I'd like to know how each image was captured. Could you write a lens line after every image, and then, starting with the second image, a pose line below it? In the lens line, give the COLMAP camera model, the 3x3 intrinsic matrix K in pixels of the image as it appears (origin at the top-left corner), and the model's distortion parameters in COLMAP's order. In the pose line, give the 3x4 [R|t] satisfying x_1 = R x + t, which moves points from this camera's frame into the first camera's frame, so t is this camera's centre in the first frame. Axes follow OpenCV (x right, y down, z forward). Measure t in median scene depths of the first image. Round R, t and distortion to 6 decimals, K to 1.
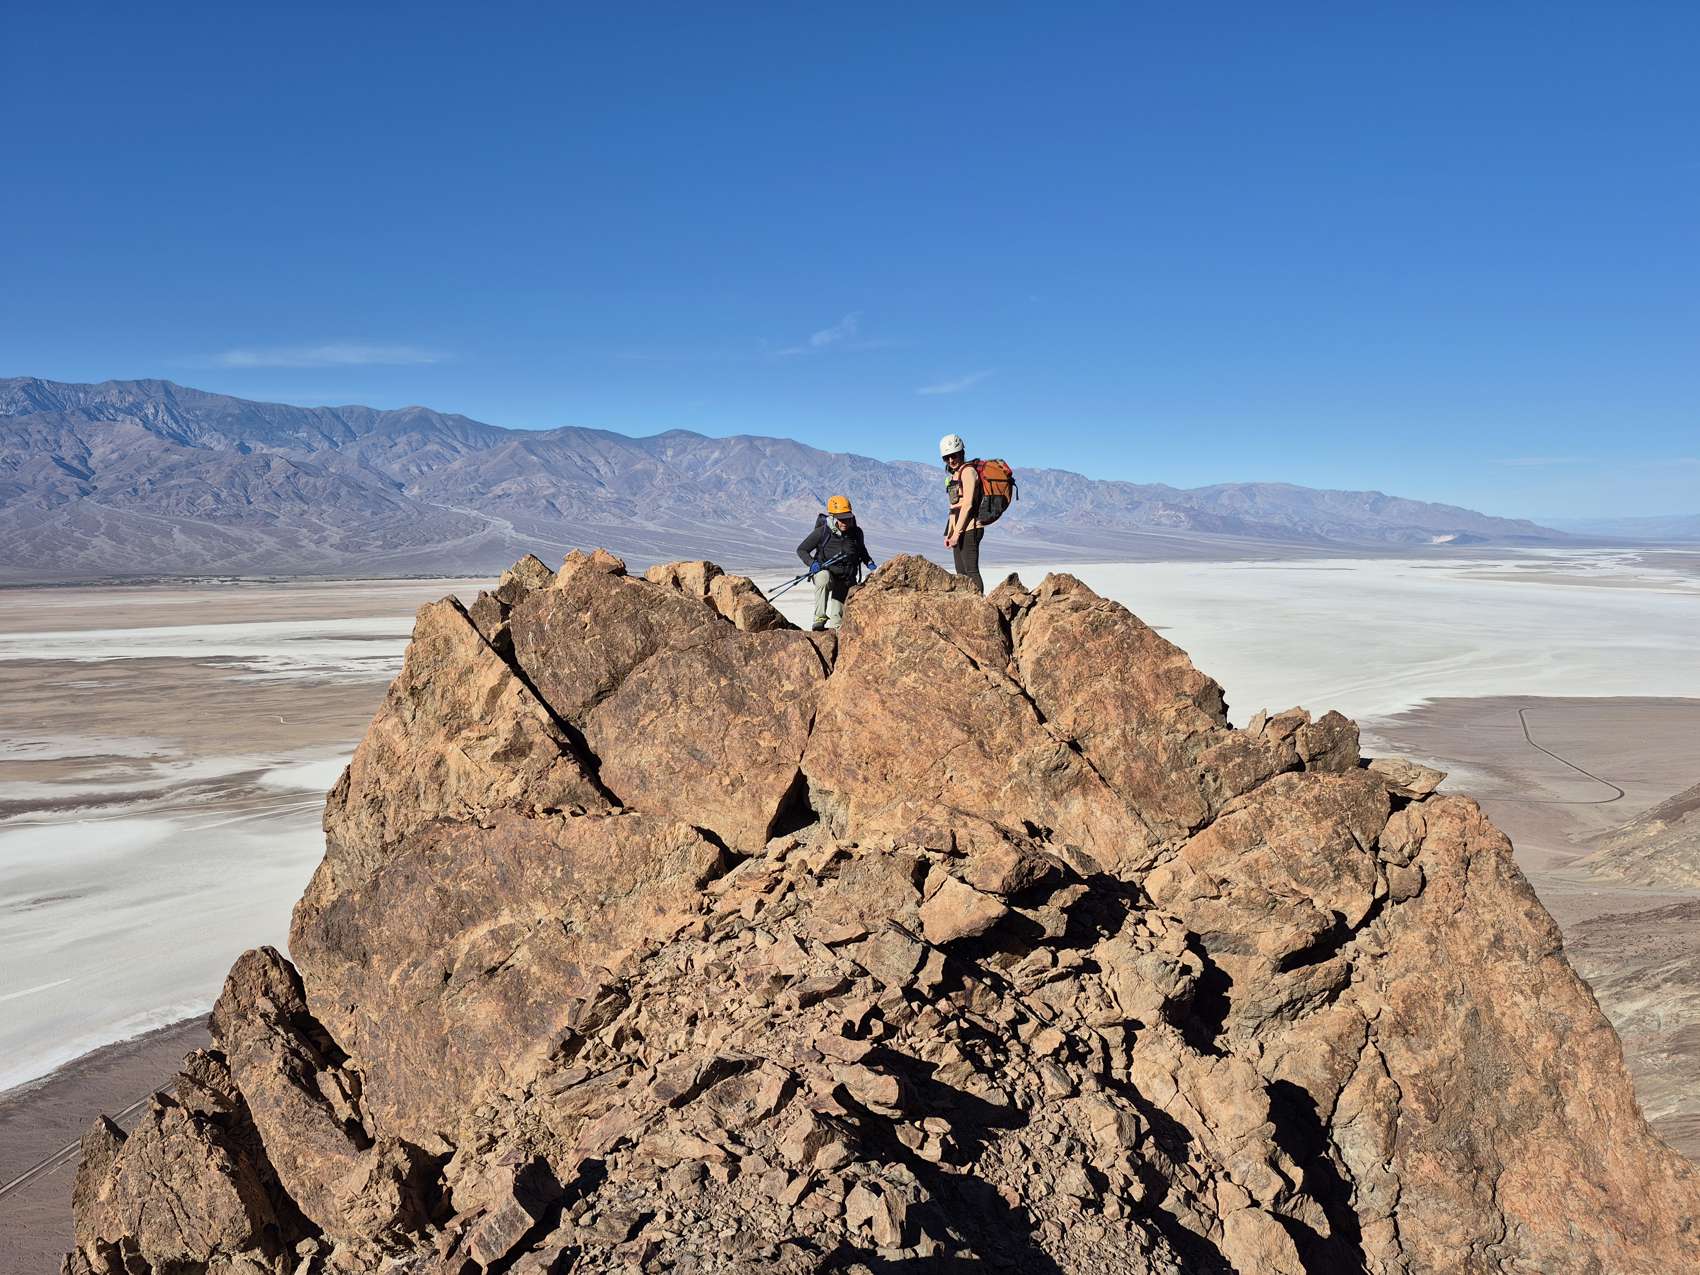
lens RADIAL K [[1156.4, 0, 840.3], [0, 1156.4, 616.7], [0, 0, 1]] dist [0.078604, -0.074971]
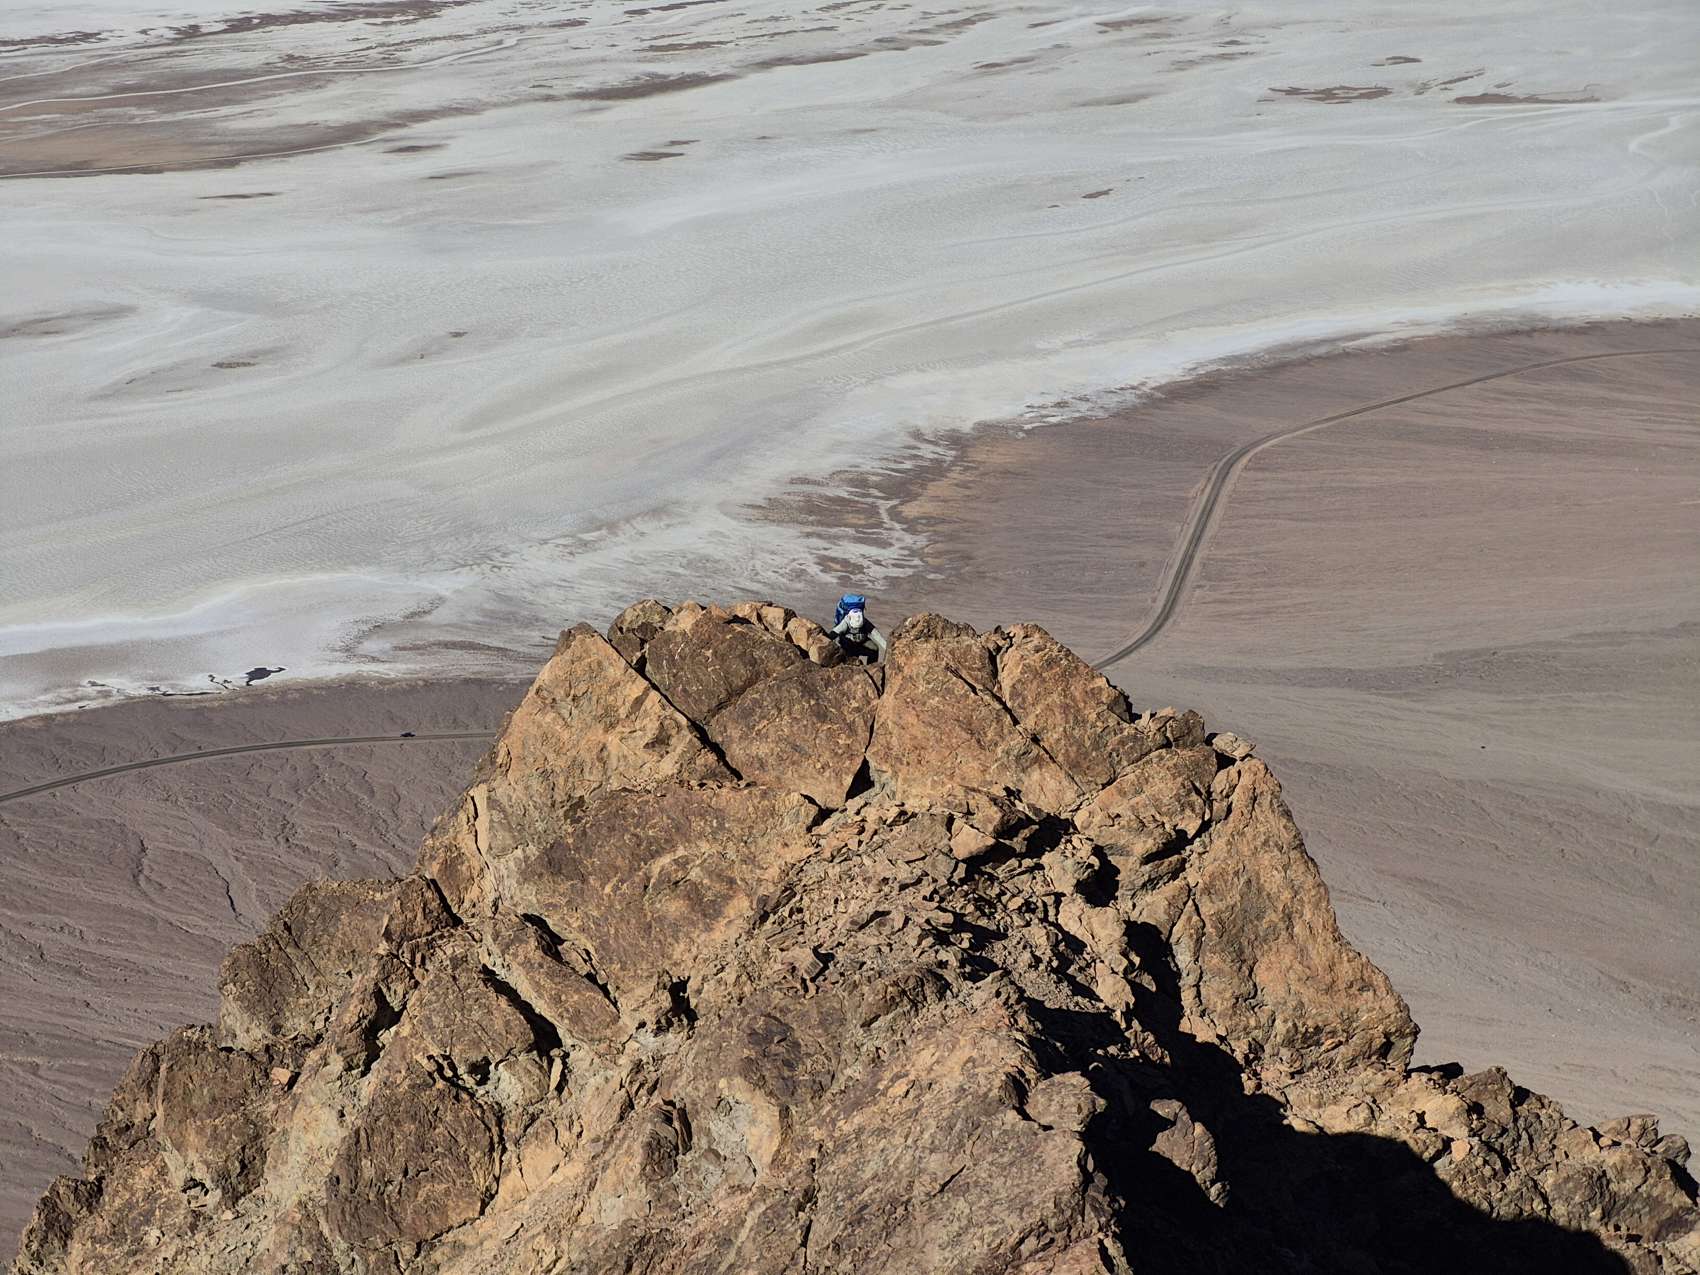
lens RADIAL K [[3656.6, 0, 722.9], [0, 3656.6, 684.3], [0, 0, 1]] dist [-0.019603, 0.000000]
pose [[0.996127, -0.033911, 0.081120, -0.619865], [0.014340, 0.972937, 0.230627, -1.102027], [-0.086745, -0.228570, 0.969655, -3.749798]]
